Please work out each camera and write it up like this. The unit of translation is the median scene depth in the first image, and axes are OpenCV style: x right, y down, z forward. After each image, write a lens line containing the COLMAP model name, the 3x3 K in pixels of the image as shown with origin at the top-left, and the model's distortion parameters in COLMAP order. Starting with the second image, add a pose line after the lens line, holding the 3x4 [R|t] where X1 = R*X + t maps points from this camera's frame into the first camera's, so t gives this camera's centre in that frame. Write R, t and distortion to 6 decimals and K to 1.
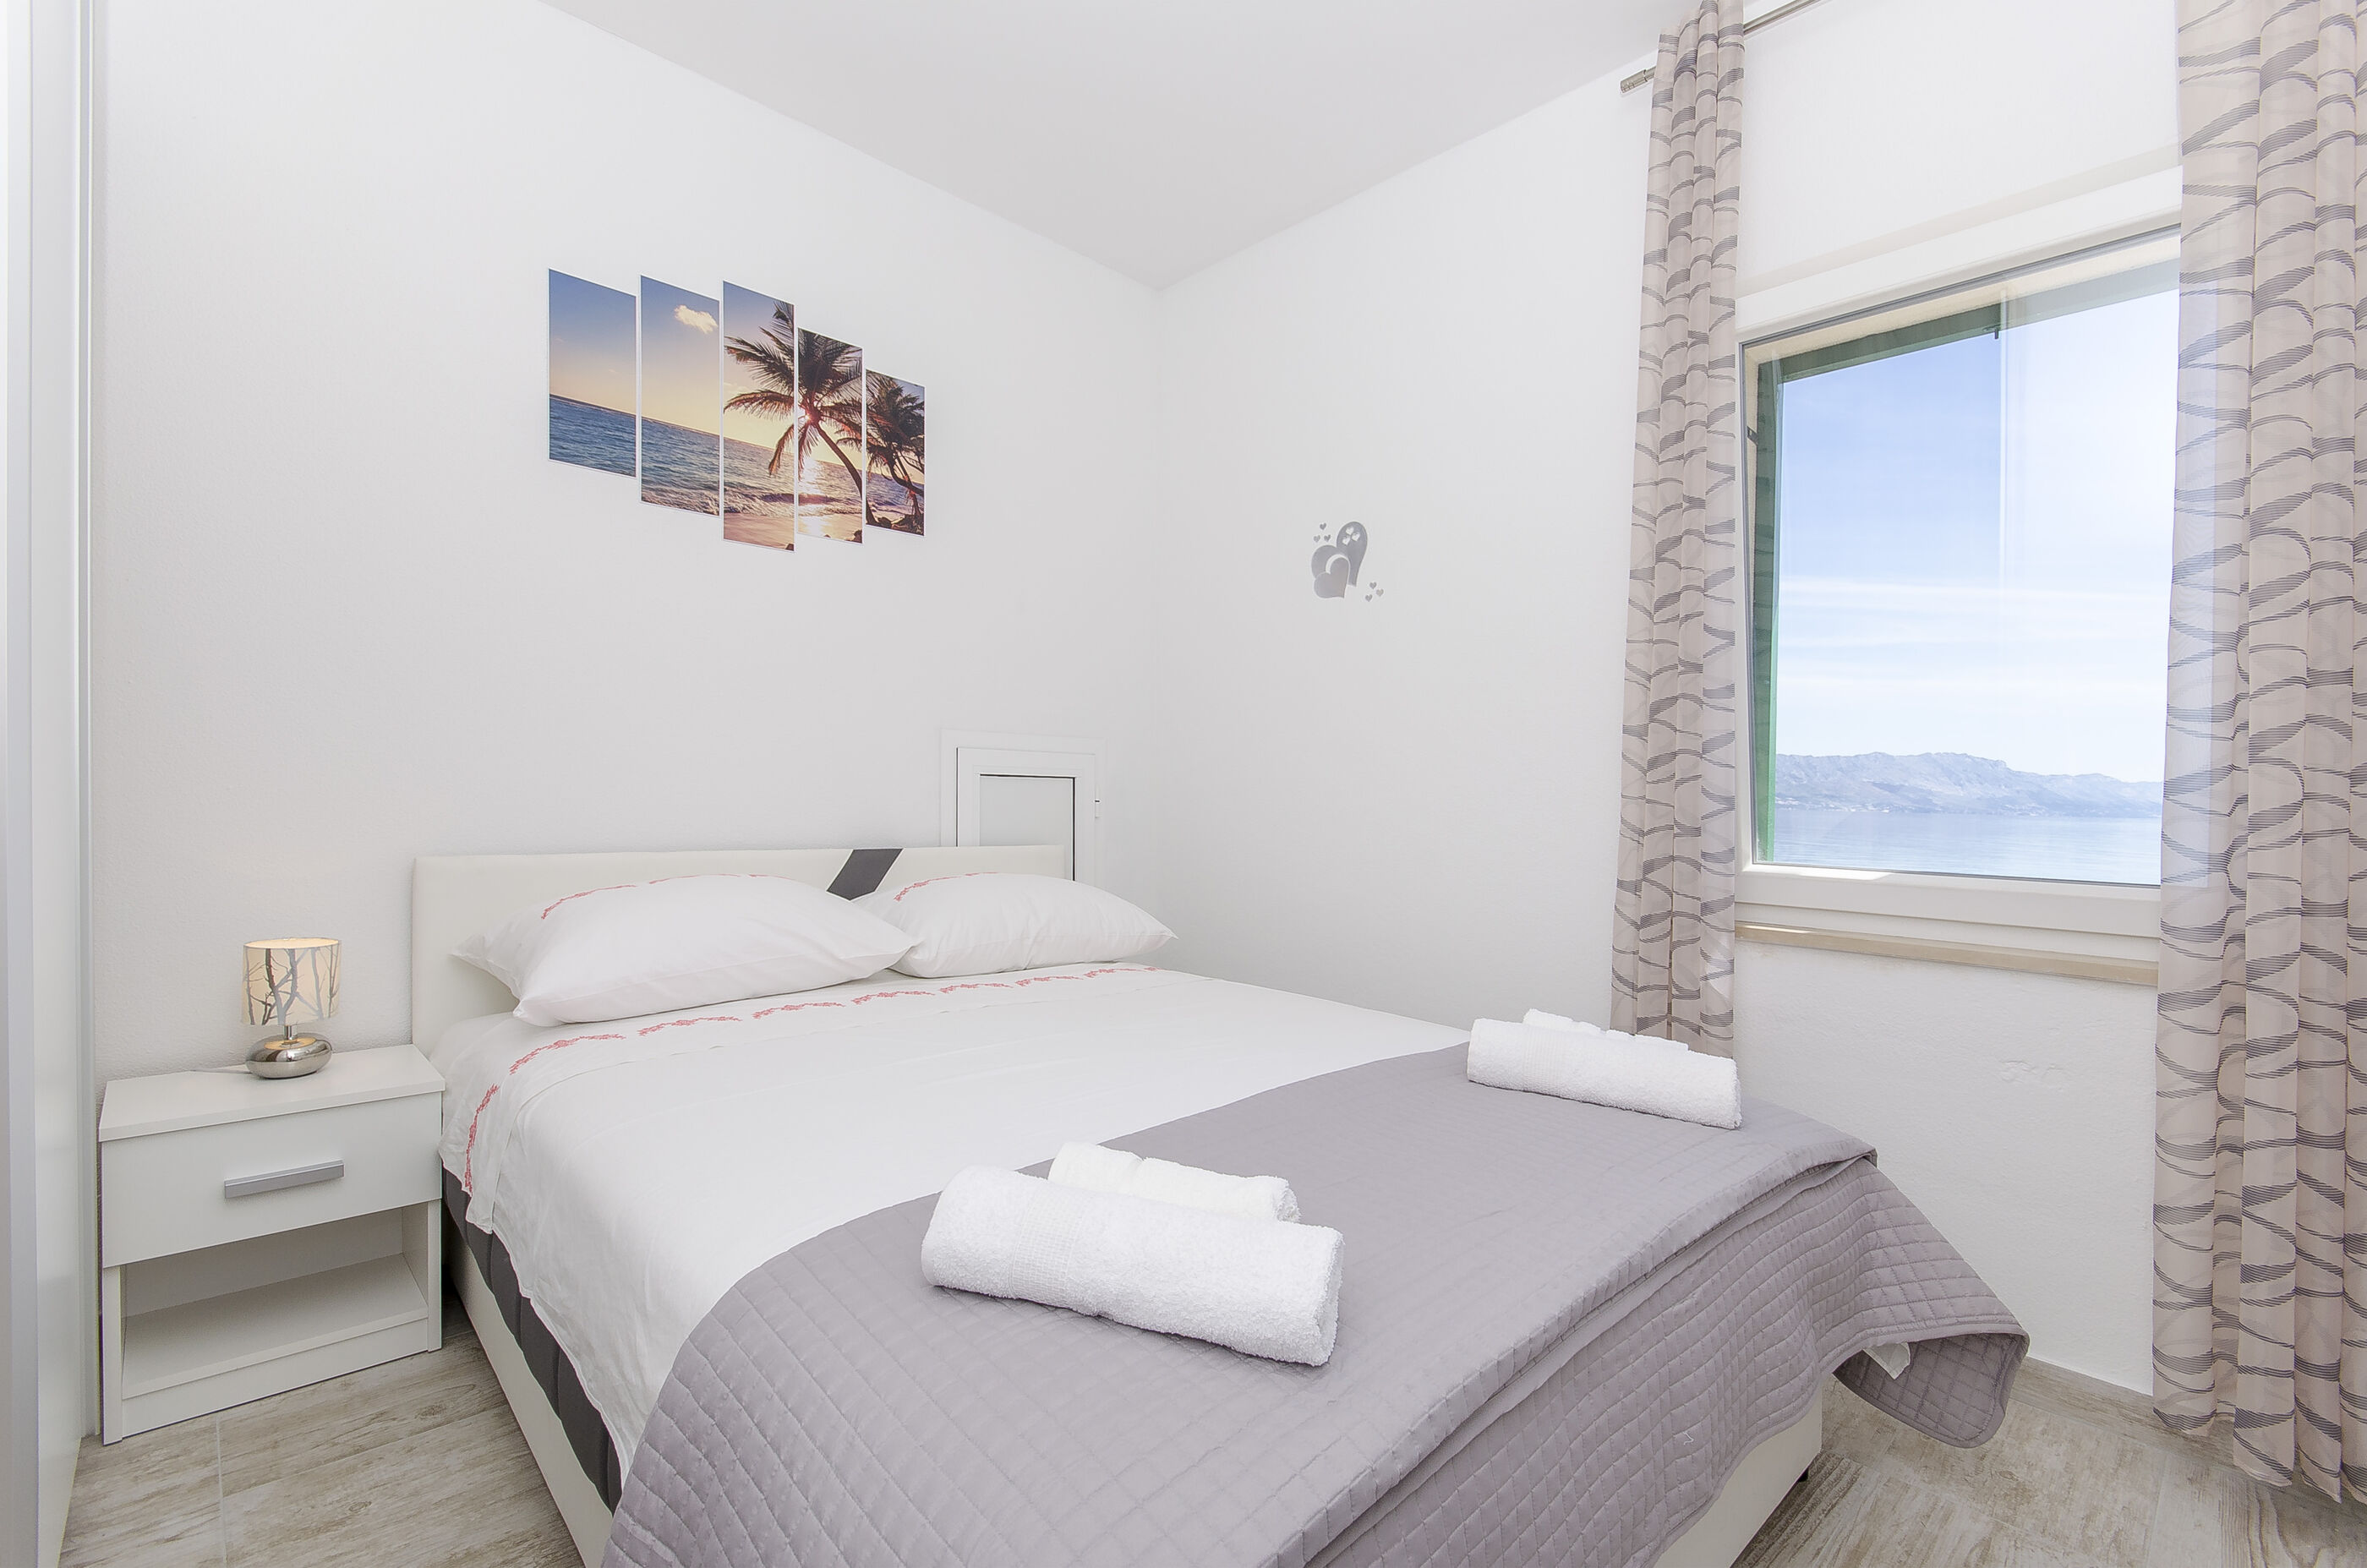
lens RADIAL K [[1034.7, 0, 1174.8], [0, 1034.7, 802.0], [0, 0, 1]] dist [0.009422, -0.004847]
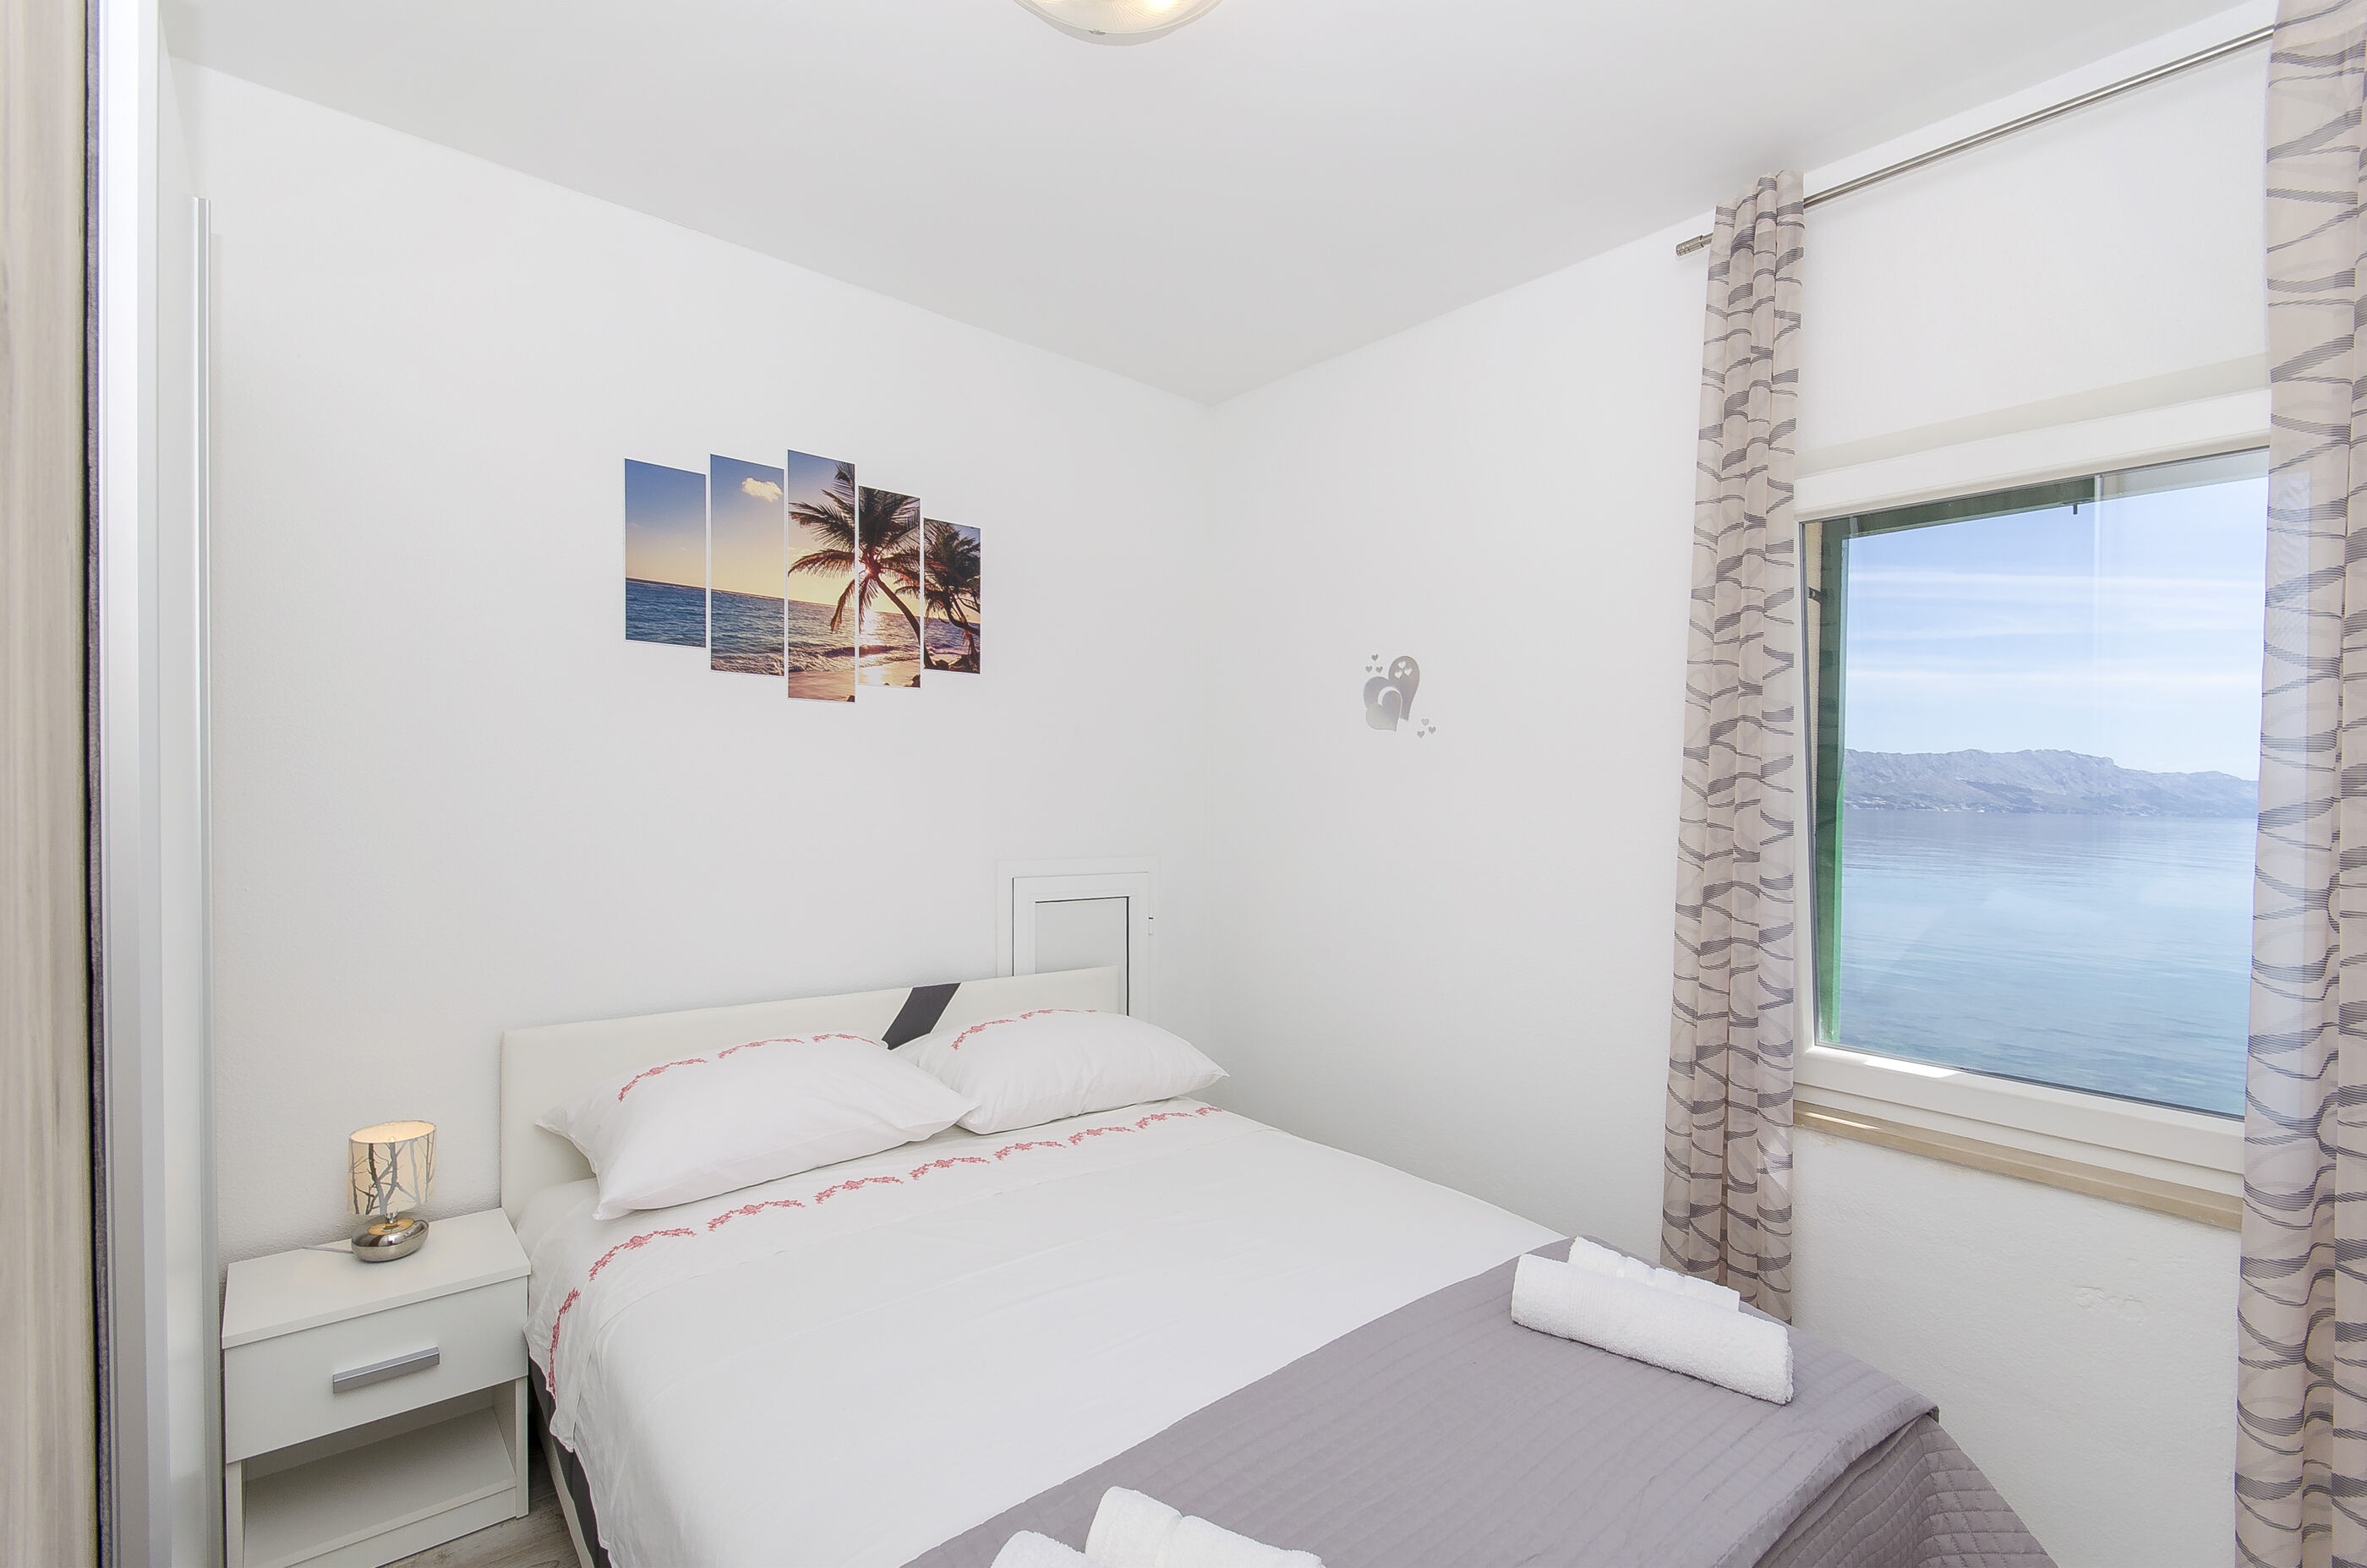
lens RADIAL K [[1034.7, 0, 1173.4], [0, 1034.7, 811.1], [0, 0, 1]] dist [0.009422, -0.004847]
pose [[0.998216, -0.001559, -0.059681, 0.010777], [0.001771, 0.999992, 0.003505, -0.146675], [0.059675, -0.003605, 0.998211, -0.011140]]
